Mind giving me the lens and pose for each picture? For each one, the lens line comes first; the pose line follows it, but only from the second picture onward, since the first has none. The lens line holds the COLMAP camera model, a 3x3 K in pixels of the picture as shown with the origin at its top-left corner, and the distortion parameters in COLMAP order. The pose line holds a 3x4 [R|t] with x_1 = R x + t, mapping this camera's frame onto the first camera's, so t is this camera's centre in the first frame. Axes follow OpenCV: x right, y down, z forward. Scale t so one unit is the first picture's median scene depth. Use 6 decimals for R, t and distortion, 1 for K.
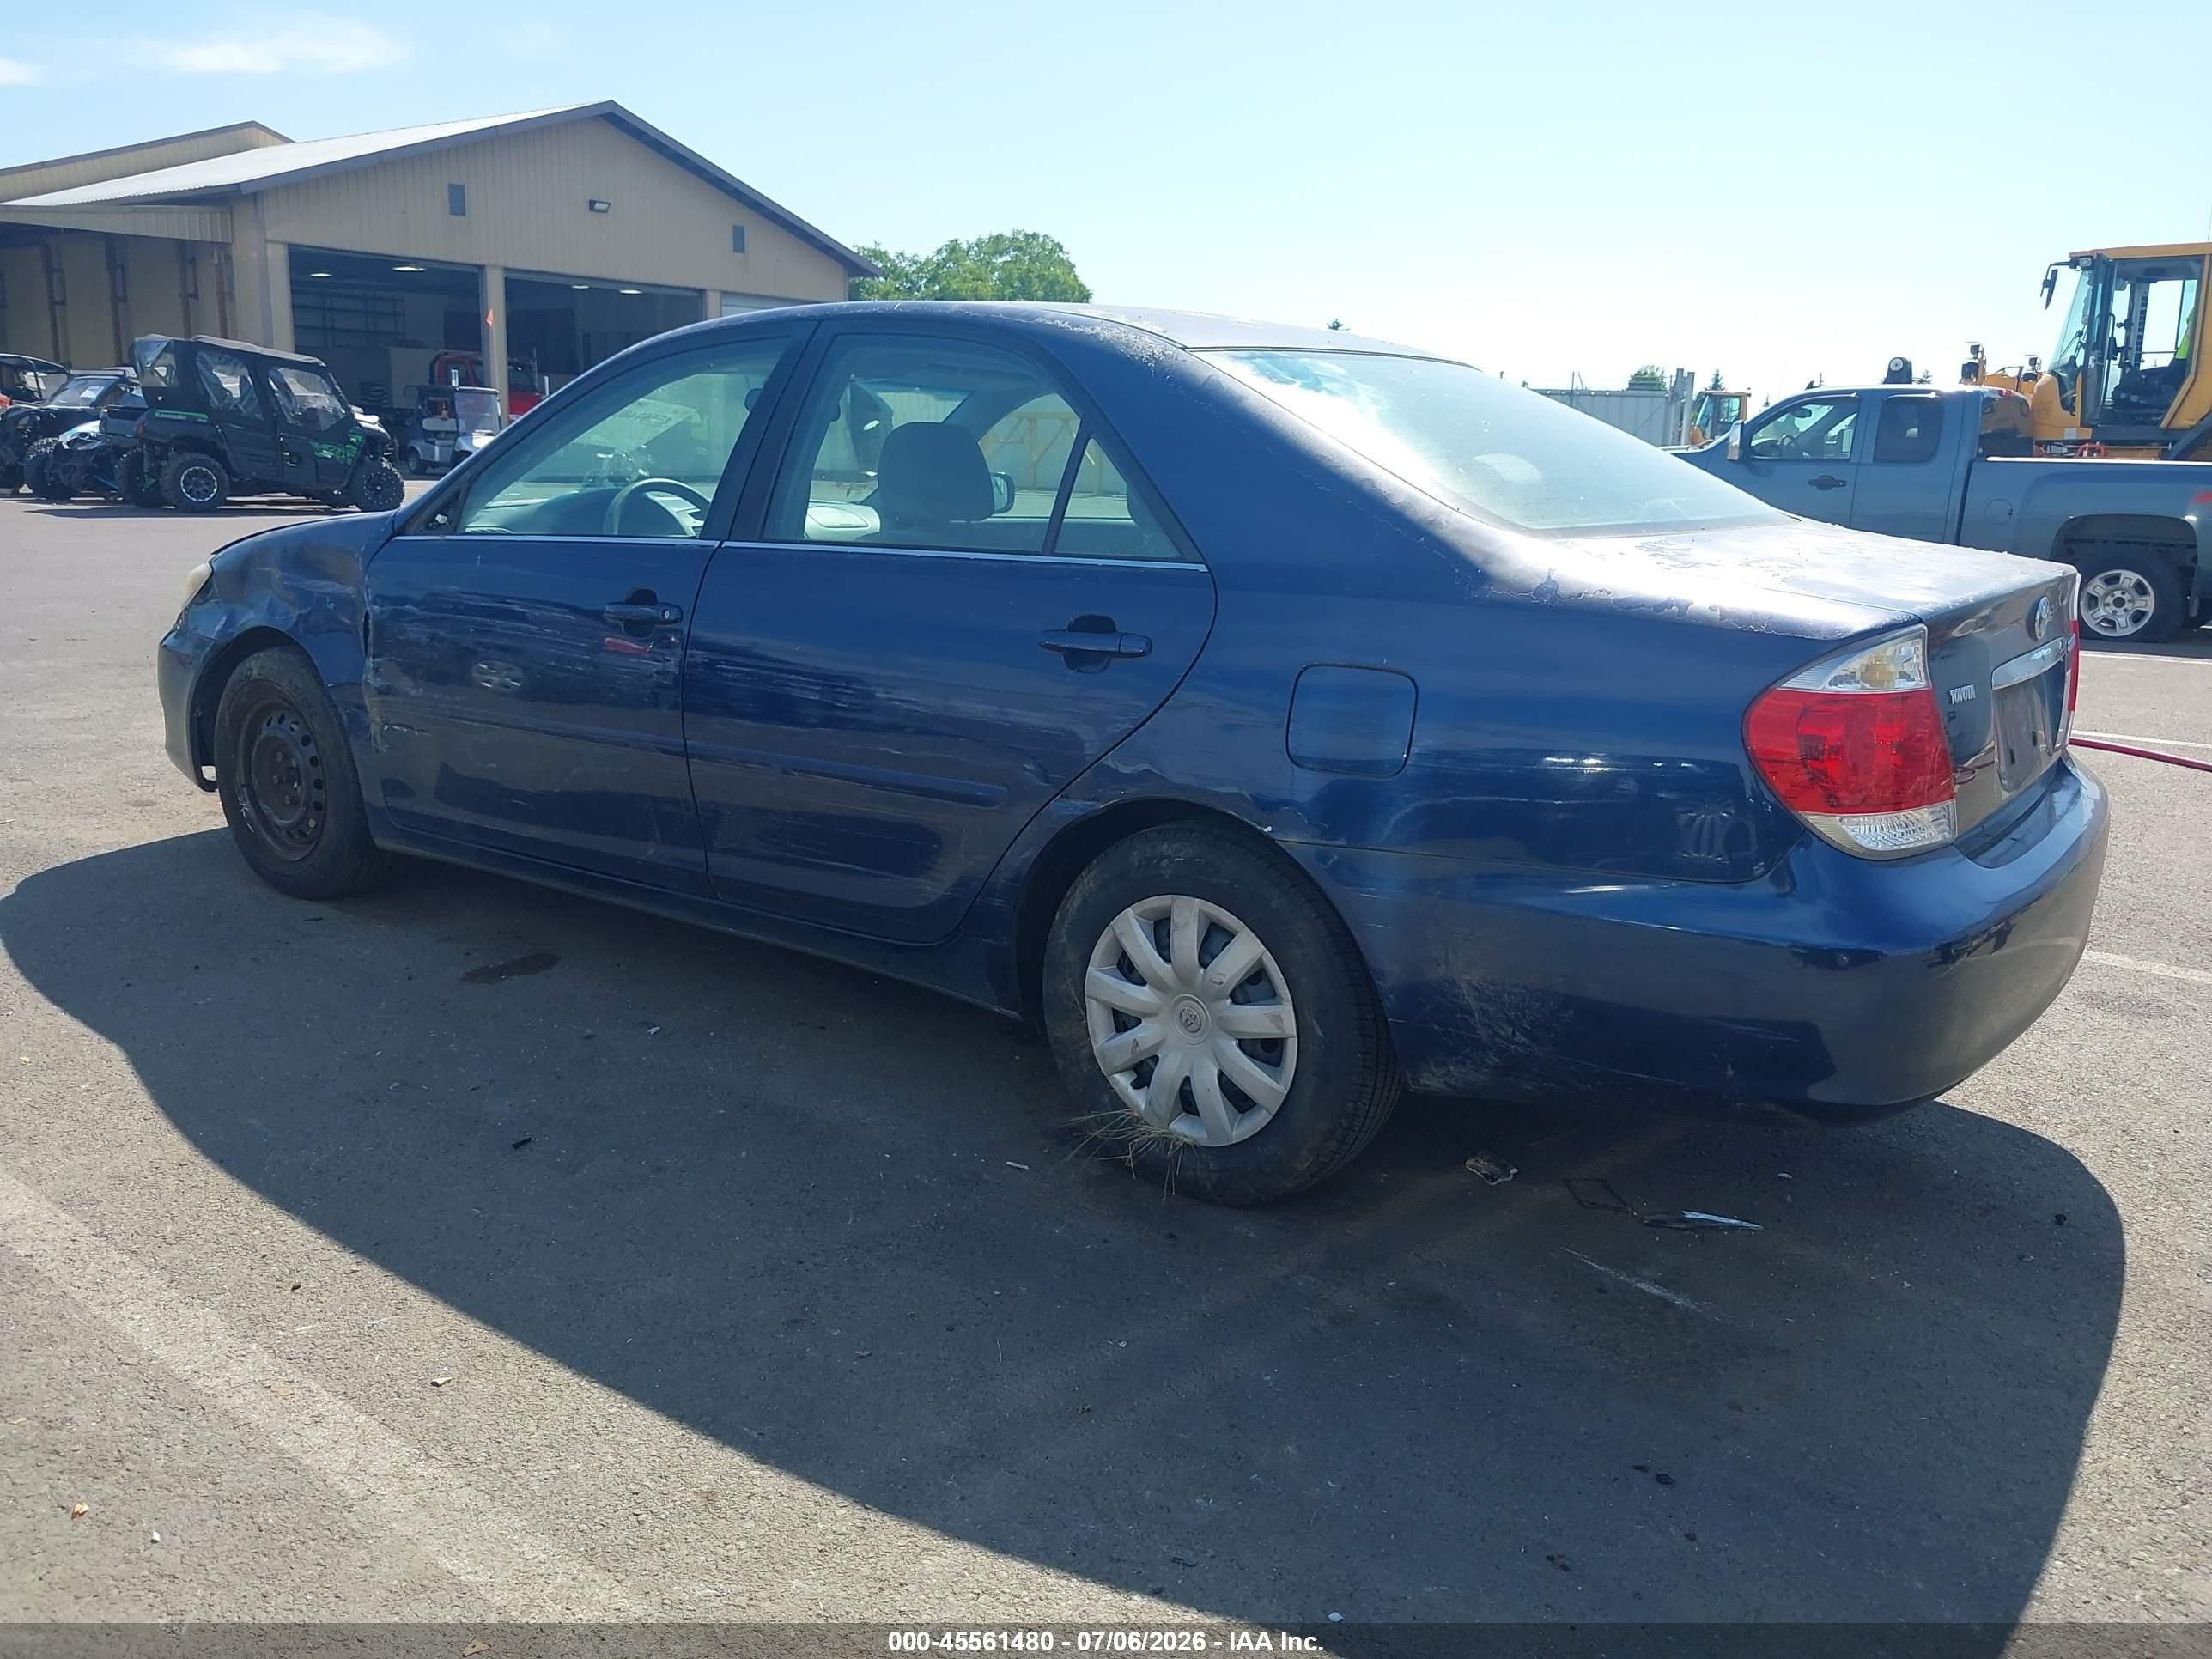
lens RADIAL K [[1760.6, 0, 1151.0], [0, 1760.6, 843.2], [0, 0, 1]] dist [0.046861, -0.078663]
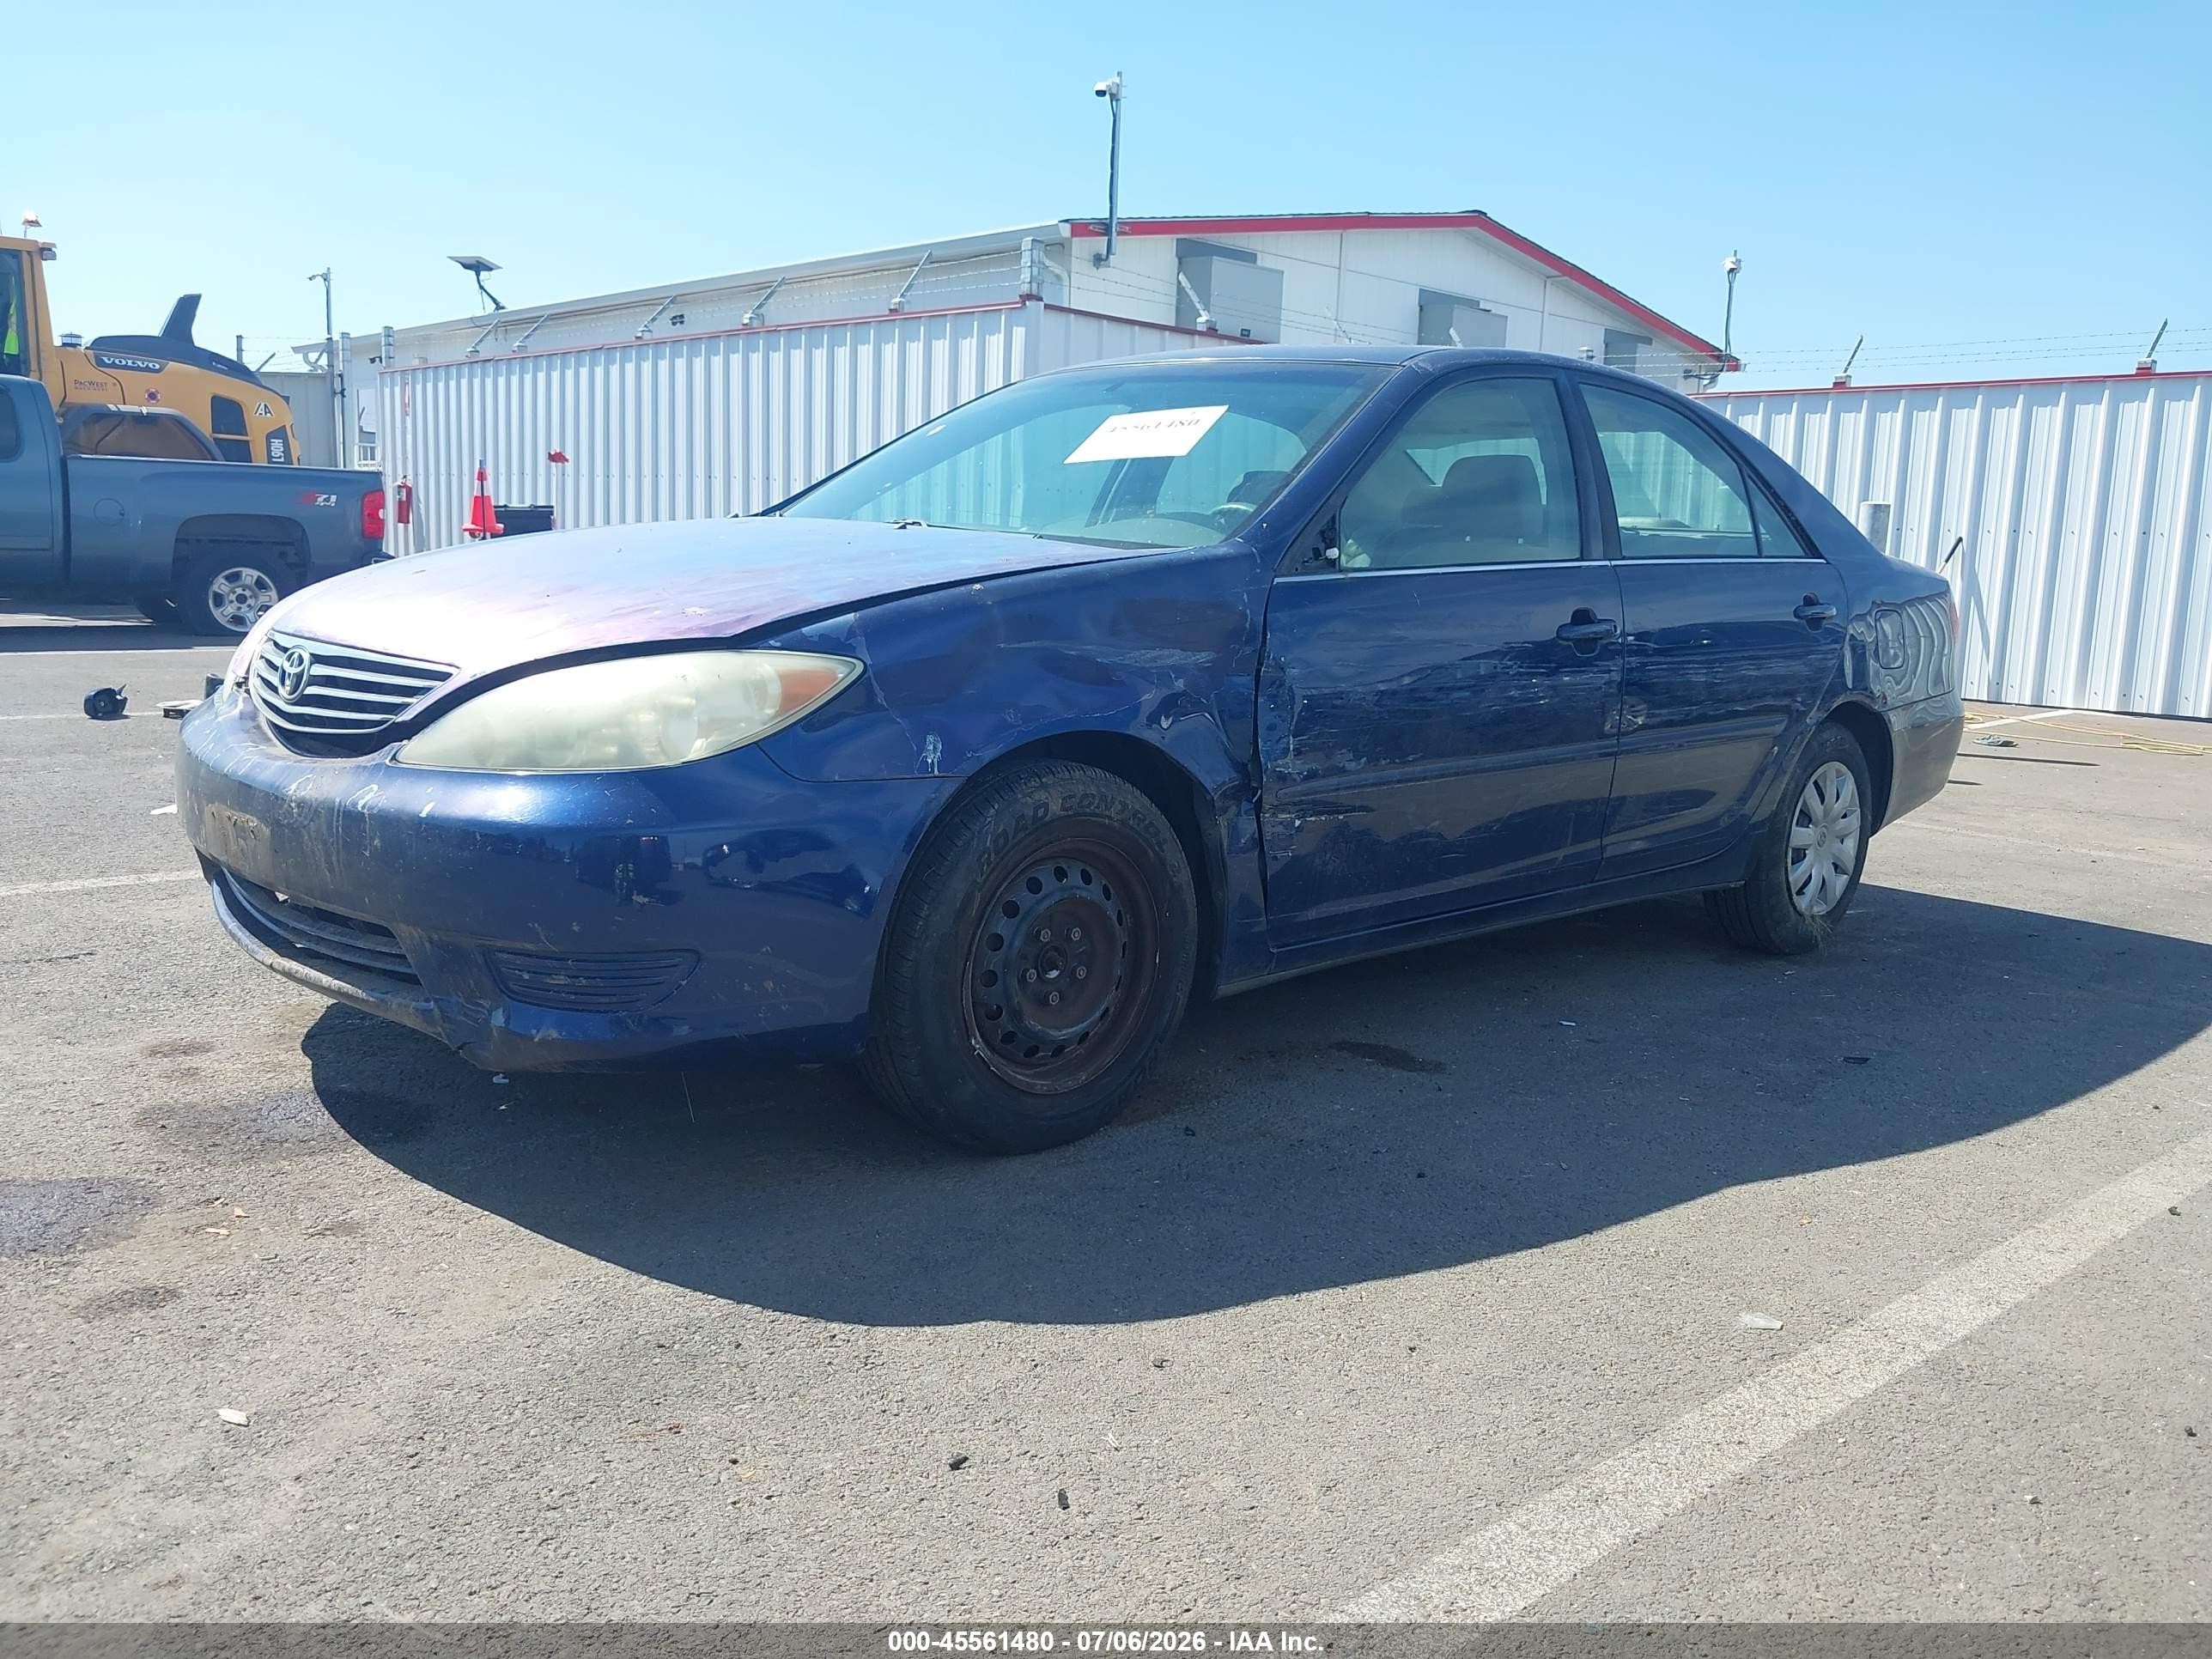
lens RADIAL K [[1769.9, 0, 1140.2], [0, 1769.9, 817.6], [0, 0, 1]] dist [0.023337, -0.046286]
pose [[0.180193, -0.174984, 0.967942, -1.323628], [0.183328, 0.972781, 0.141730, -0.210853], [-0.966396, 0.151912, 0.207368, 1.000619]]
